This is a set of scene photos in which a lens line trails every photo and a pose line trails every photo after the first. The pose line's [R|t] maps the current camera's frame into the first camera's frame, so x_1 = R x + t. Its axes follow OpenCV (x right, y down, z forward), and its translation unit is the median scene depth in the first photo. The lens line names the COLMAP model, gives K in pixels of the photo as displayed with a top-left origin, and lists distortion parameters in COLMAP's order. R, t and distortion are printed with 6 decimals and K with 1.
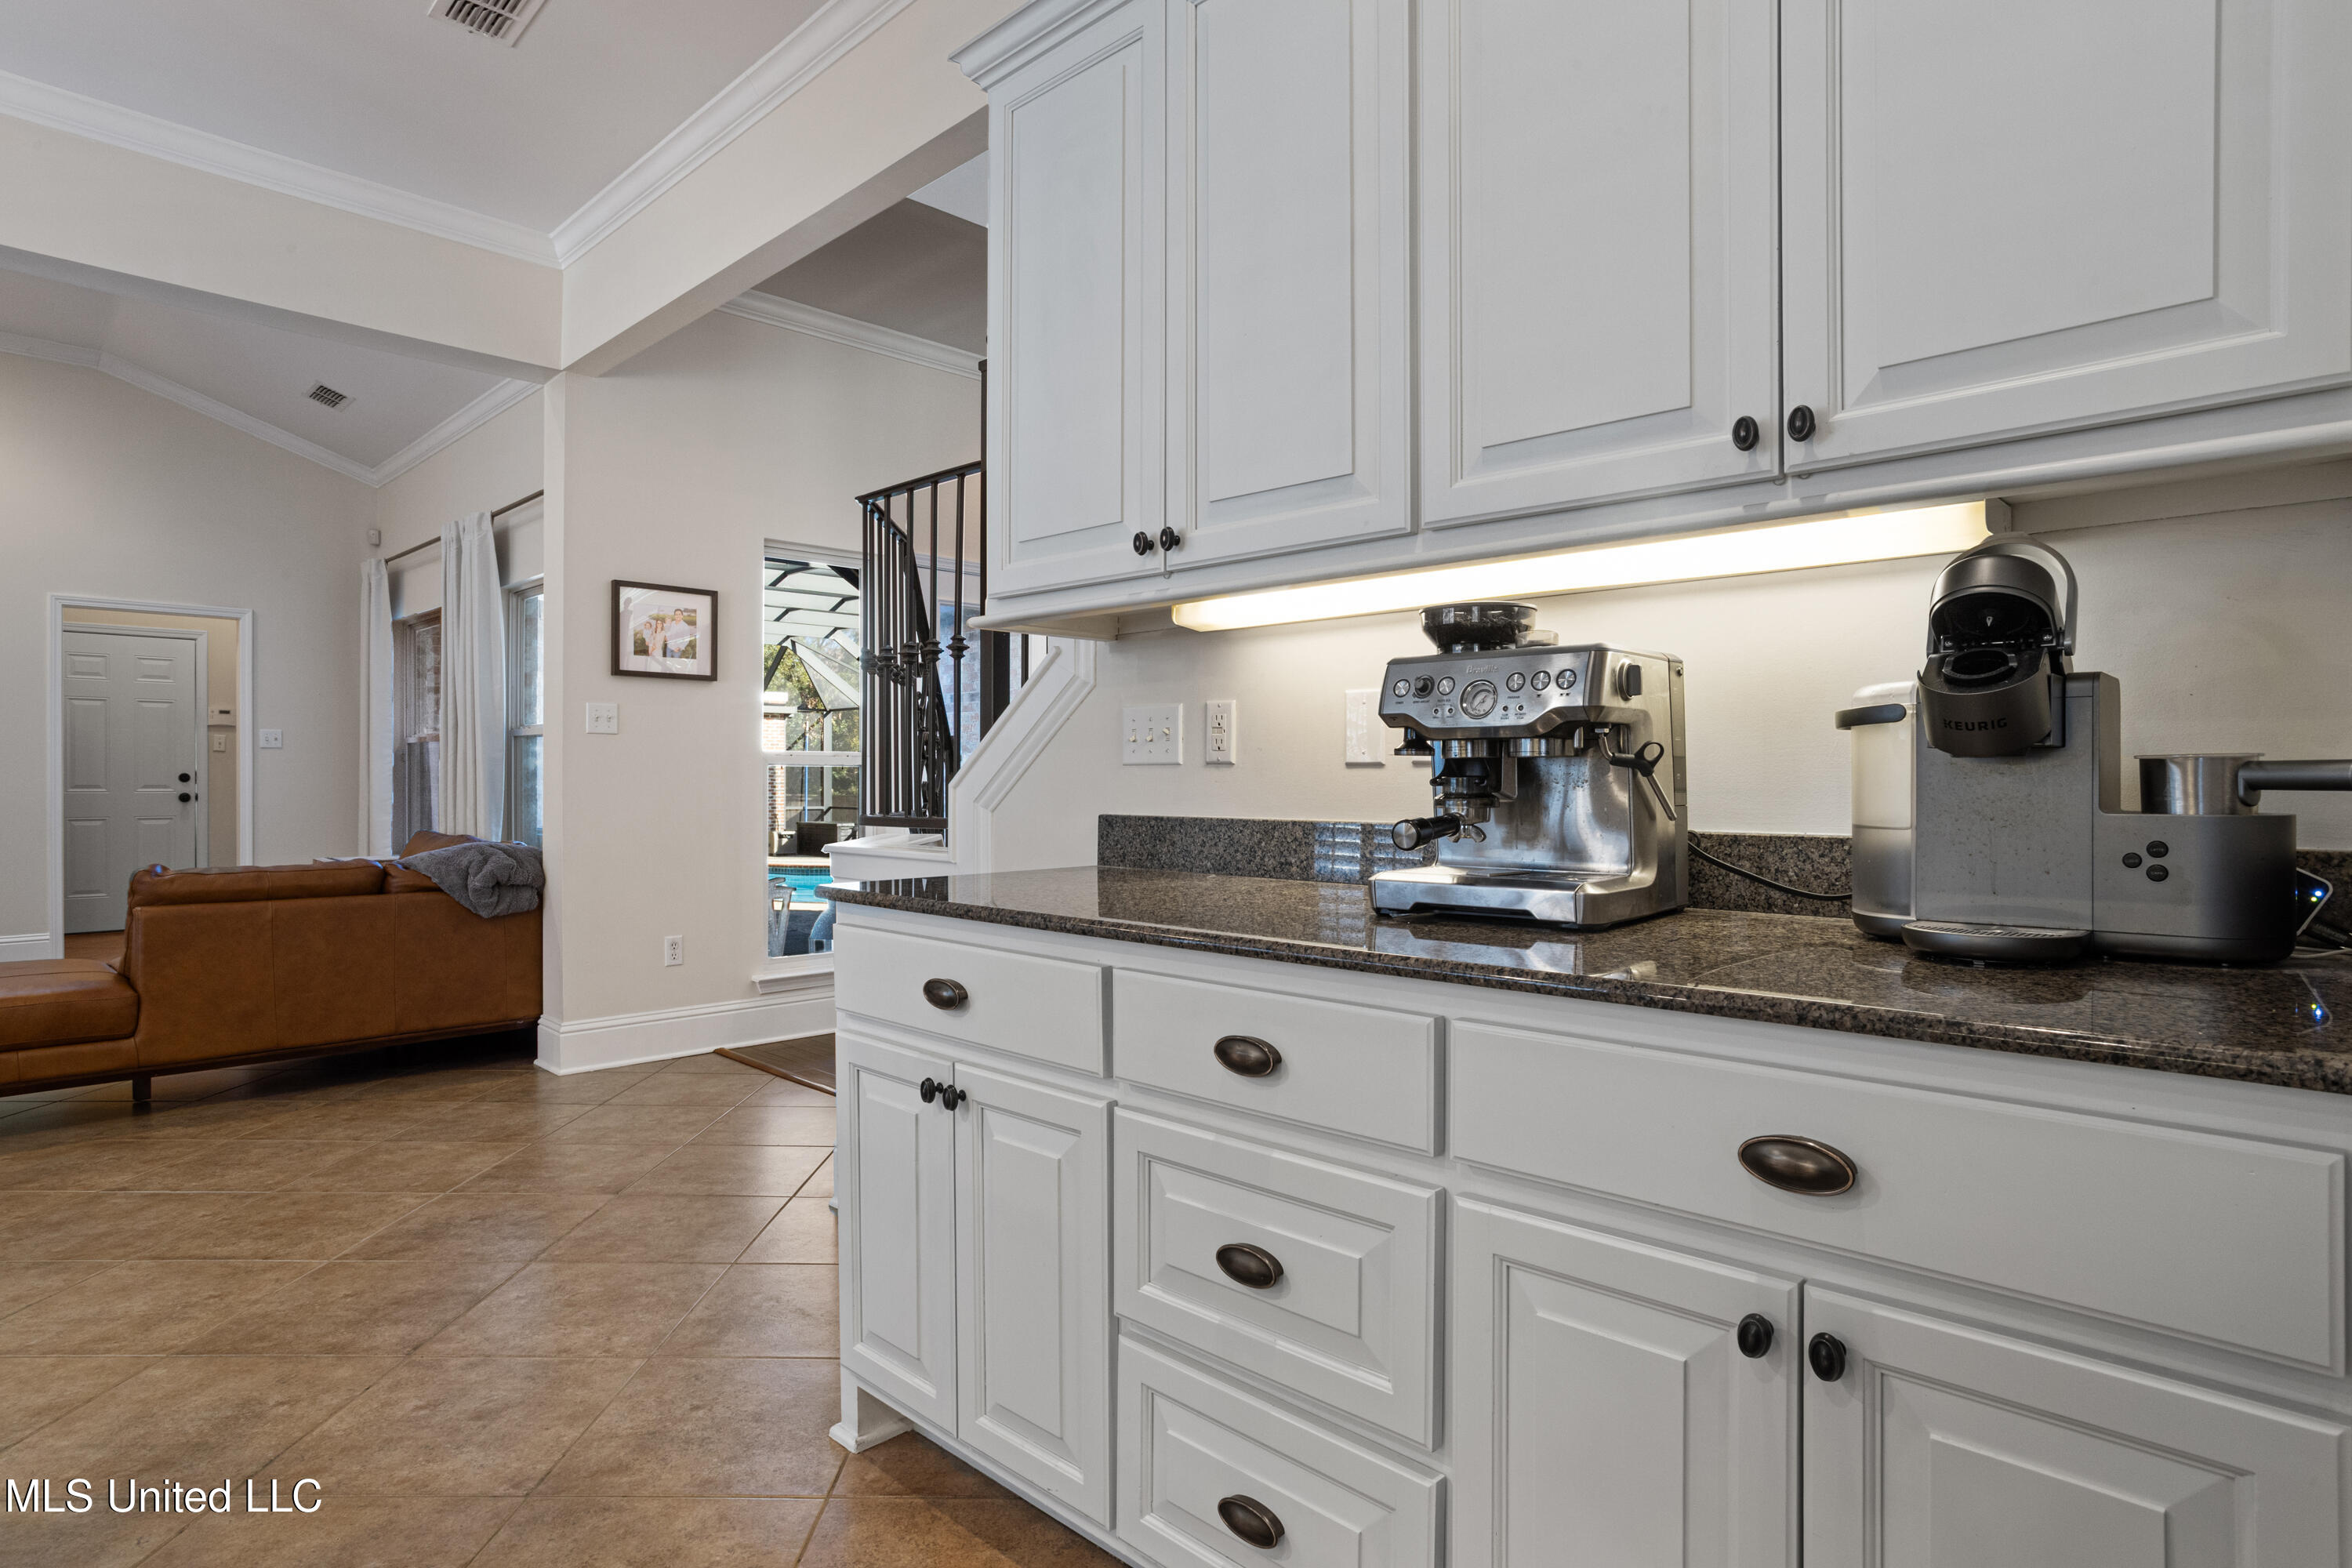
lens RADIAL K [[1265.2, 0, 1179.1], [0, 1265.2, 784.6], [0, 0, 1]] dist [-0.031403, 0.002205]
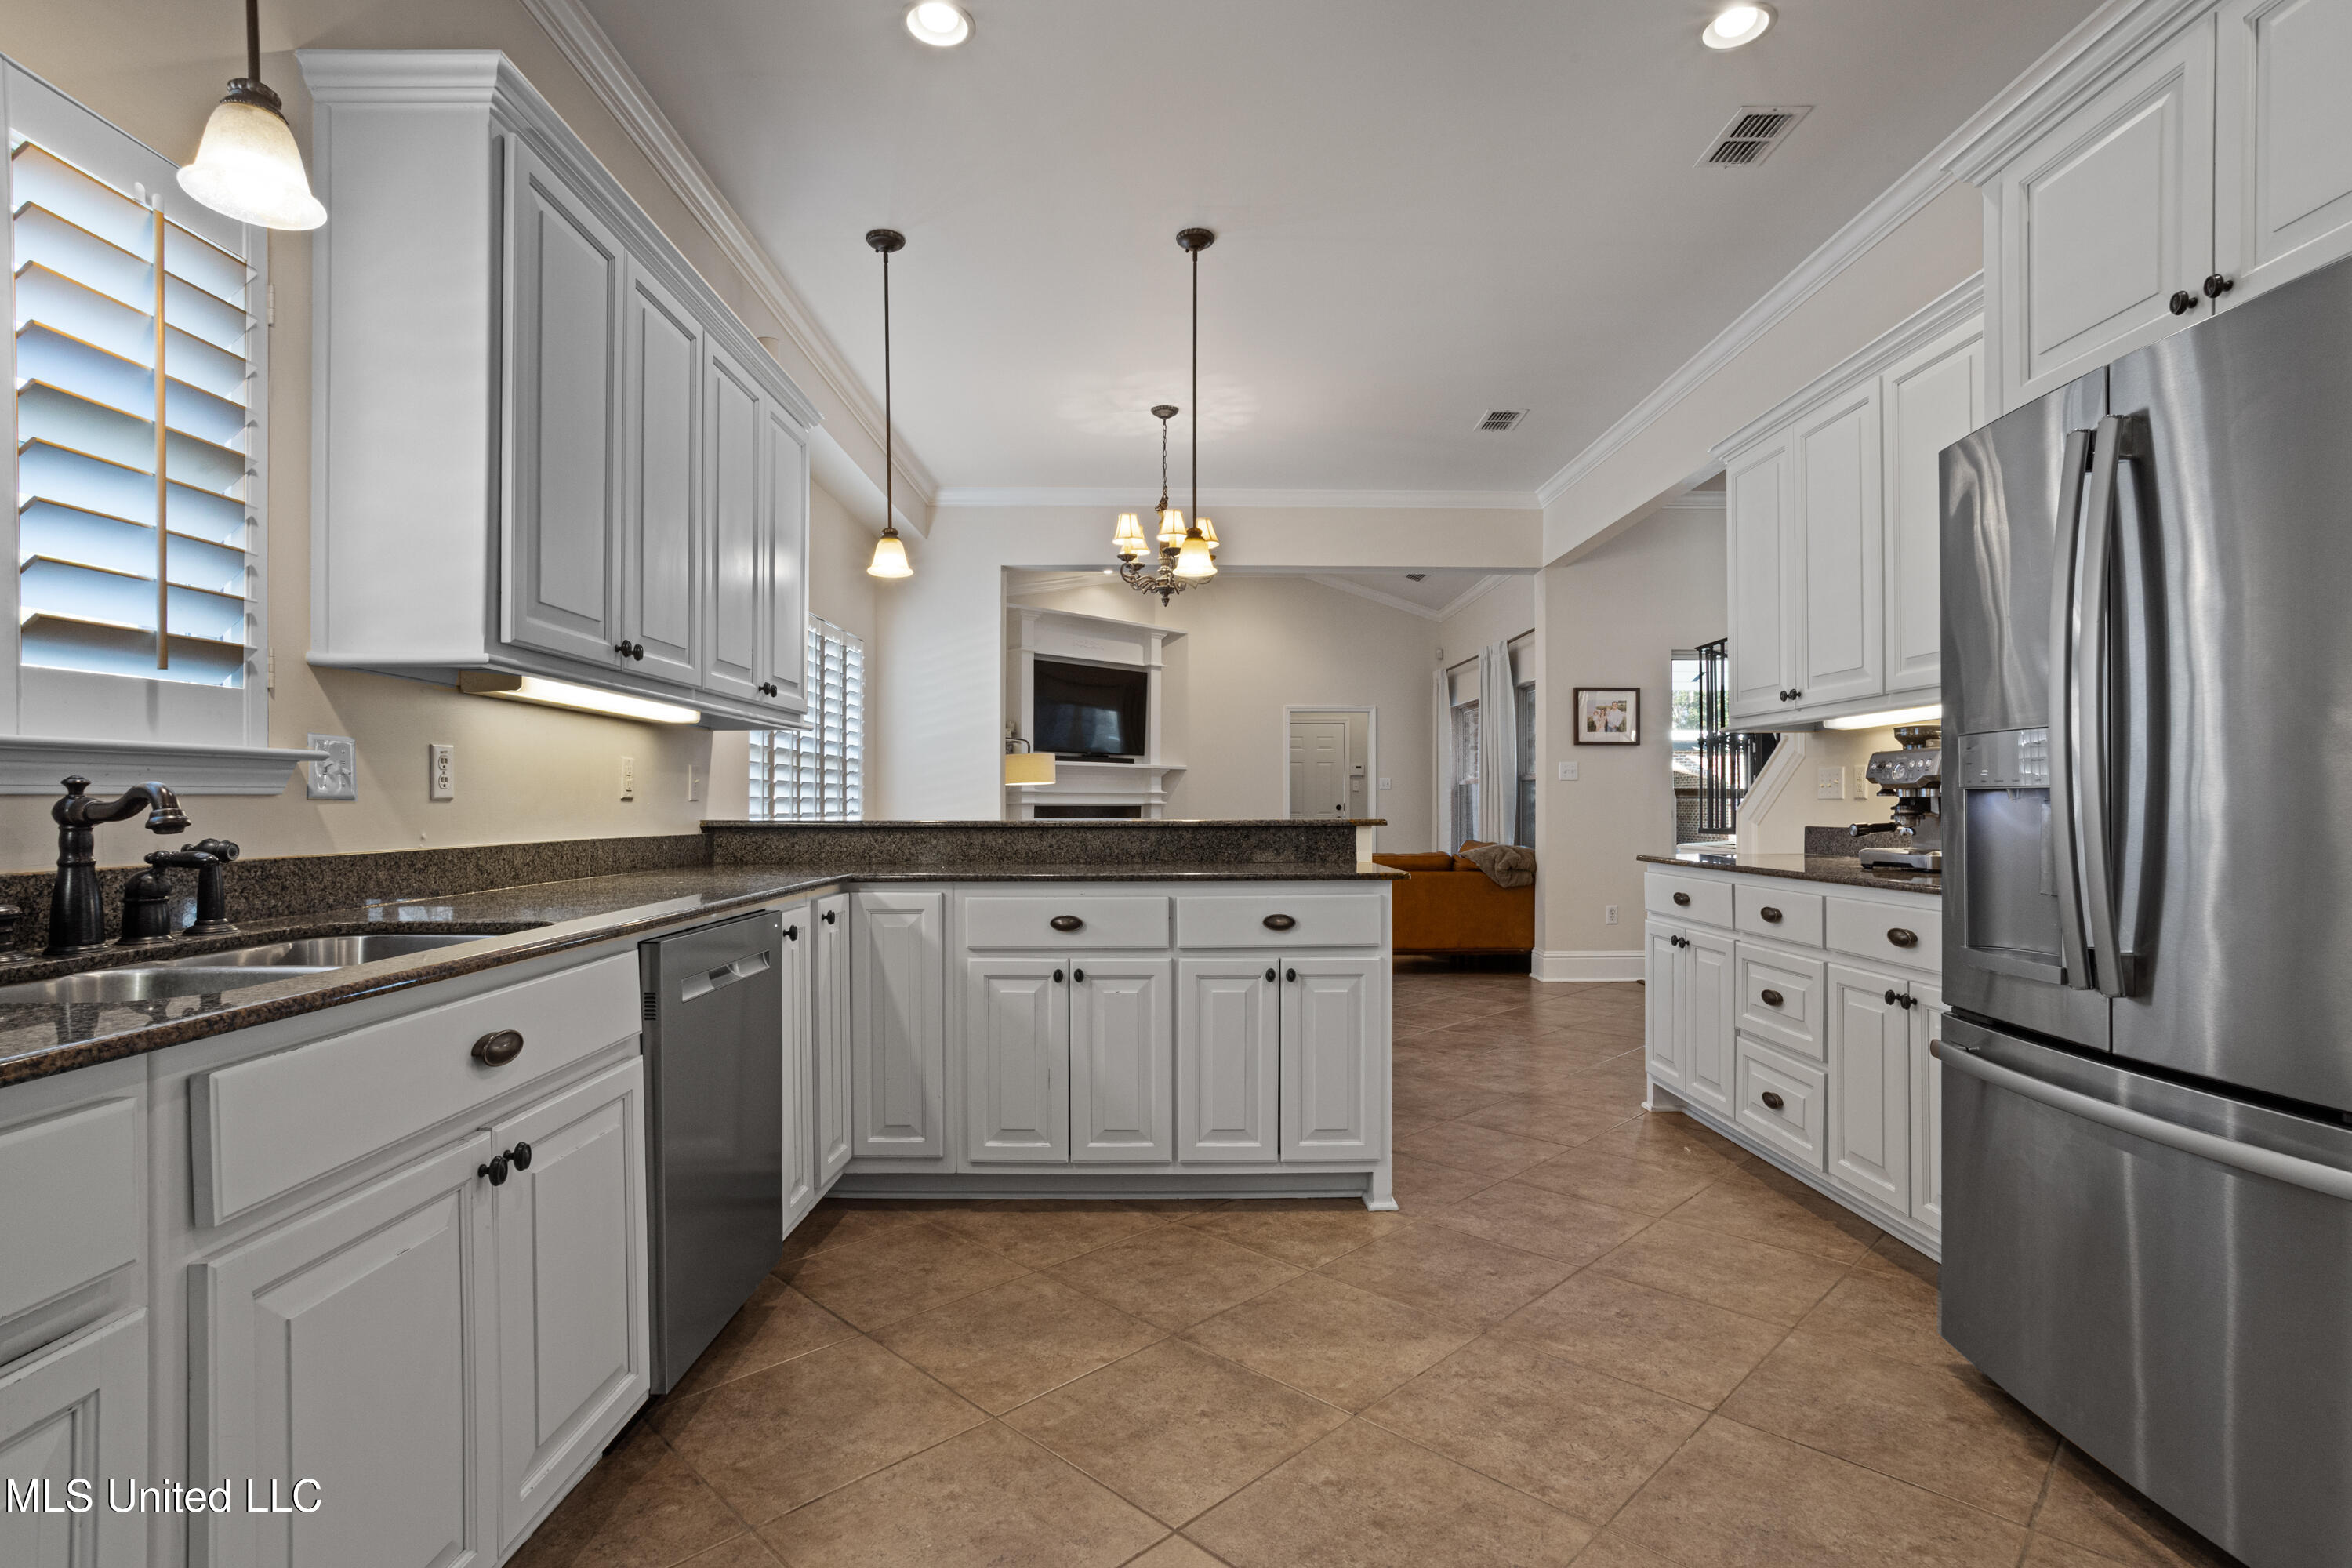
lens RADIAL K [[1153.8, 0, 1178.2], [0, 1153.8, 800.7], [0, 0, 1]] dist [-0.055137, 0.029170]
pose [[0.708110, -0.004691, -0.706087, 0.285142], [-0.002826, 0.999951, -0.009477, 0.002765], [0.706097, 0.008706, 0.708062, -0.507266]]
